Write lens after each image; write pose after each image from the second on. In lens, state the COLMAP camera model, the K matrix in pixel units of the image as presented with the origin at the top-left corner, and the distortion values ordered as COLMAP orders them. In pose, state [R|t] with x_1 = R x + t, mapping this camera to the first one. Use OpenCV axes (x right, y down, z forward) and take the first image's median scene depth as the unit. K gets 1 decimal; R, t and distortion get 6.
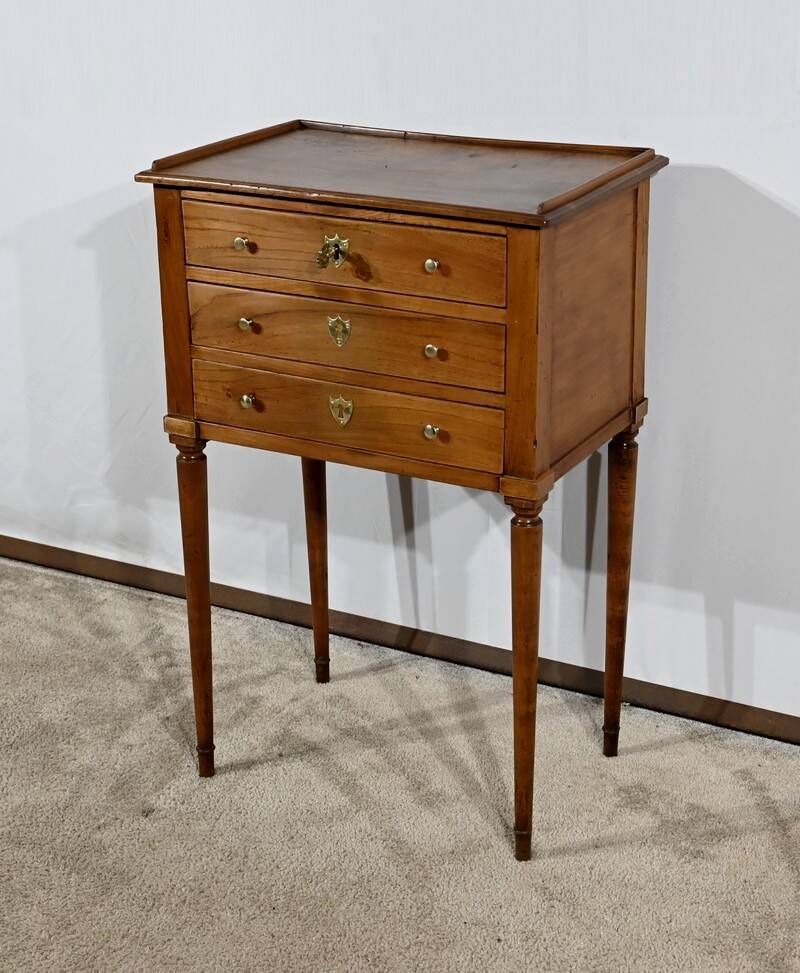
lens RADIAL K [[1891.7, 0, 403.0], [0, 1891.7, 513.6], [0, 0, 1]] dist [0.003078, 0.002656]
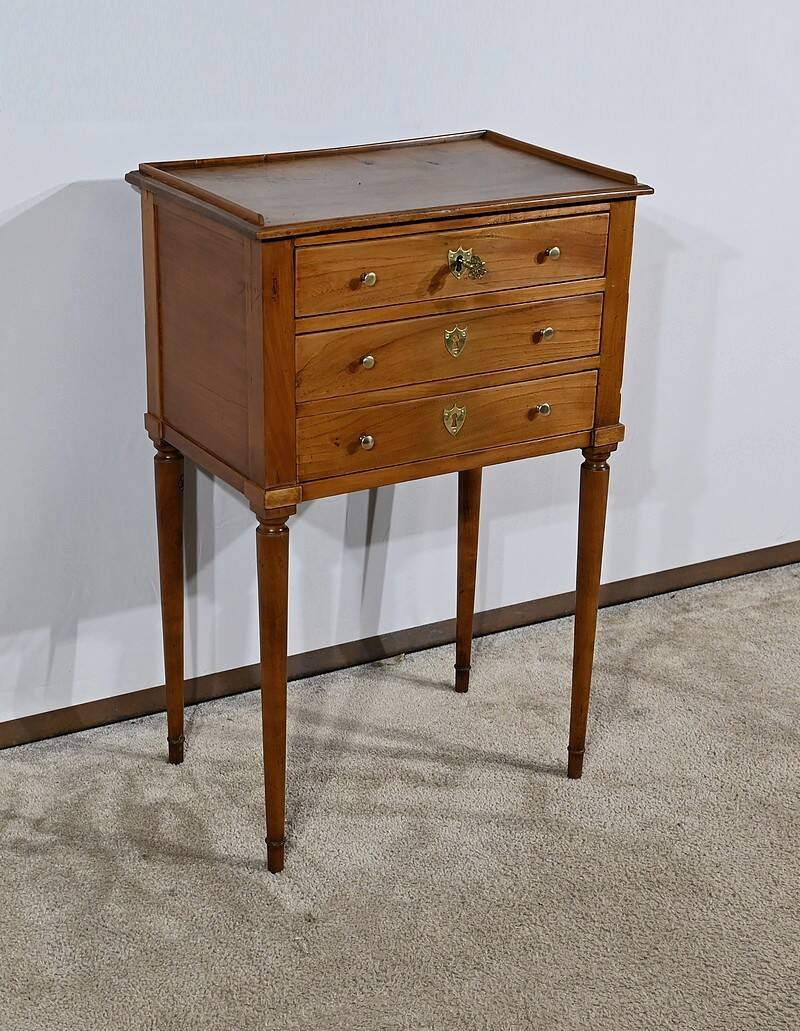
lens RADIAL K [[1916.4, 0, 400.0], [0, 1916.4, 515.5], [0, 0, 1]] dist [0.042415, 0.078880]
pose [[0.503115, -0.296414, 0.811797, -0.857253], [0.297276, 0.941377, 0.159490, -0.170820], [-0.811482, 0.161085, 0.561738, 0.434167]]
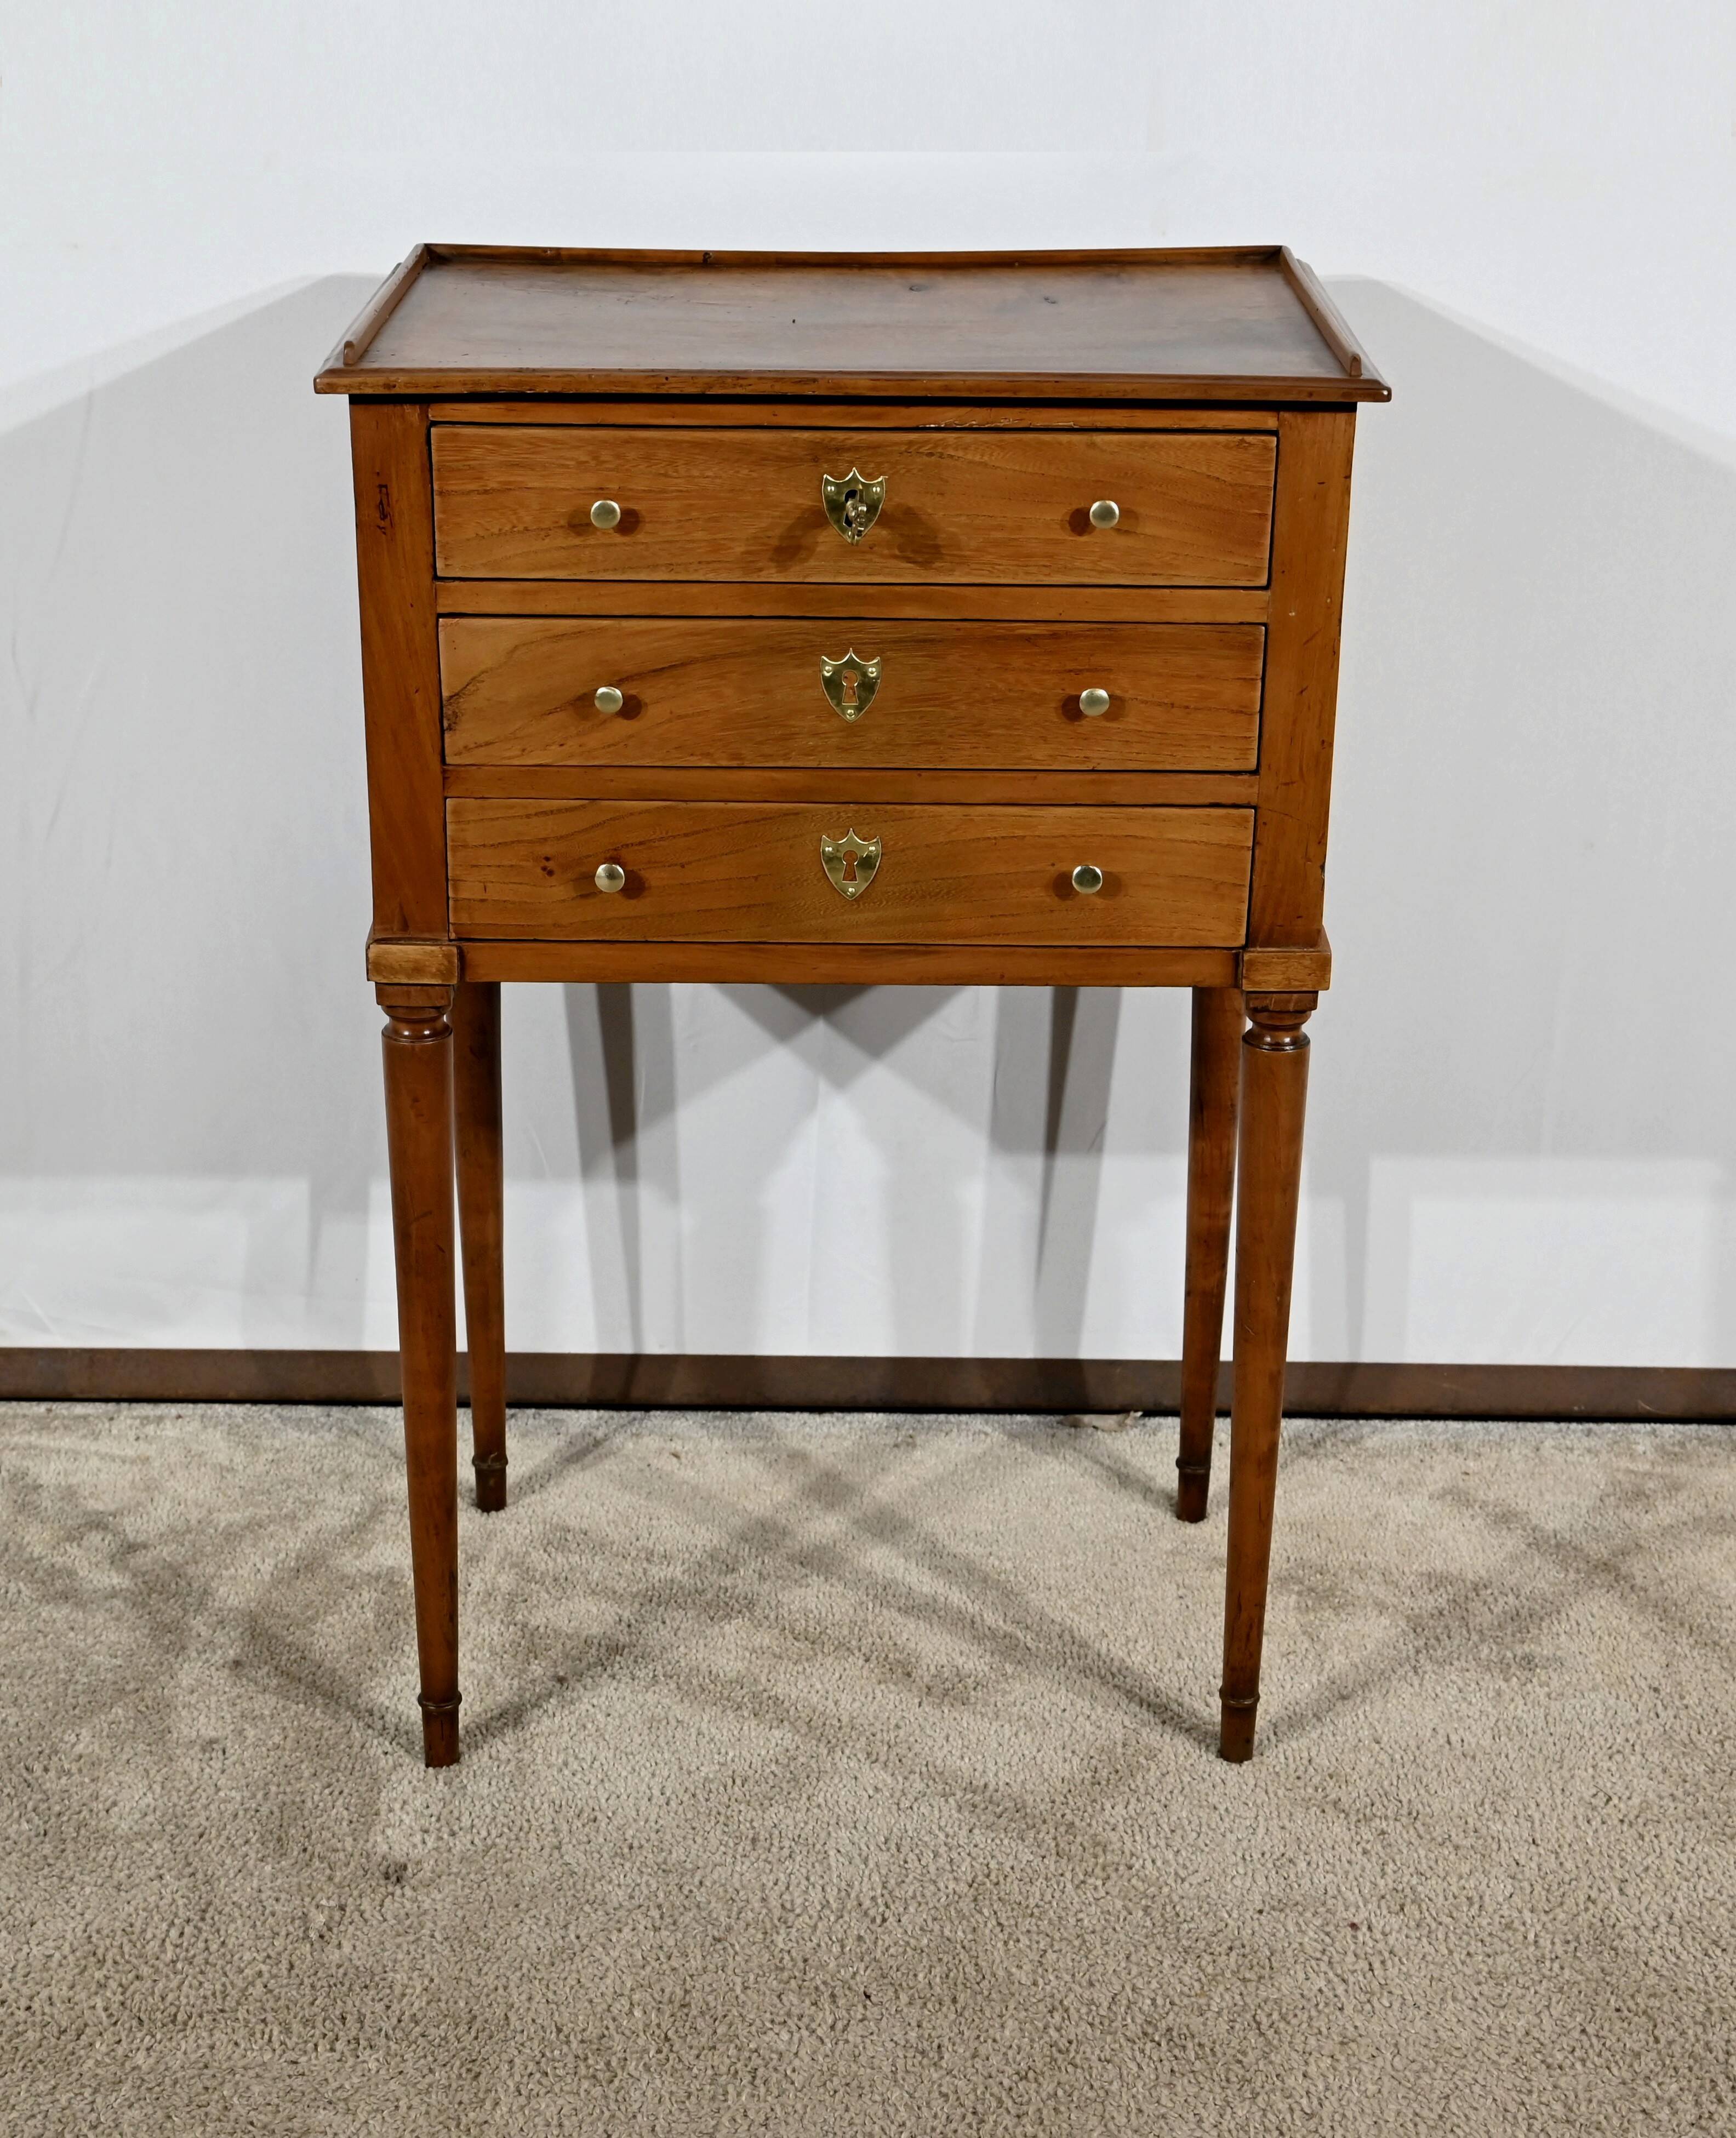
lens RADIAL K [[3773.3, 0, 868.0], [0, 3773.3, 1069.0], [0, 0, 1]] dist [0.021718, -0.163182]
pose [[0.873847, -0.159053, 0.459448, -0.427618], [0.162100, 0.986219, 0.033106, -0.034026], [-0.458382, 0.045547, 0.887587, 0.197711]]
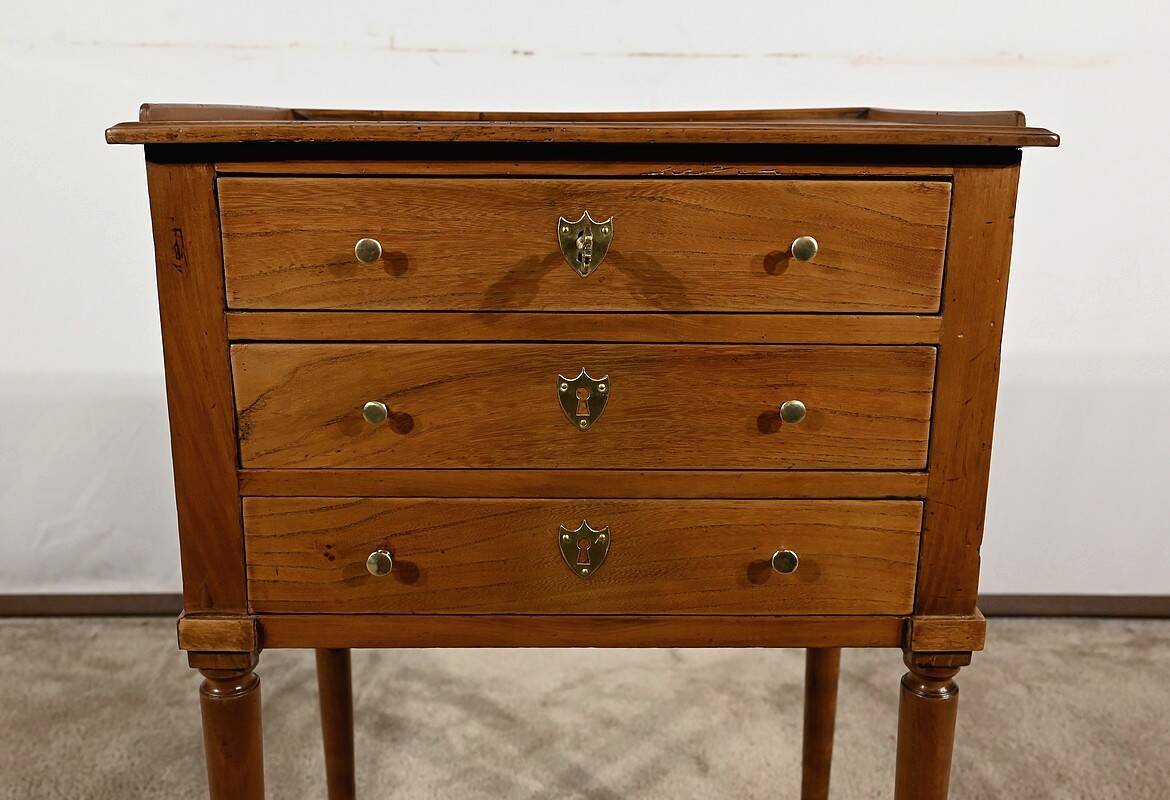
lens RADIAL K [[1278.7, 0, 585.0], [0, 1278.7, 400.0], [0, 0, 1]] dist [0.001161, 0.002543]
pose [[0.871358, -0.112294, 0.477625, -0.190837], [0.168590, 0.982711, -0.076523, -0.065226], [-0.460775, 0.147202, 0.875225, 0.648393]]
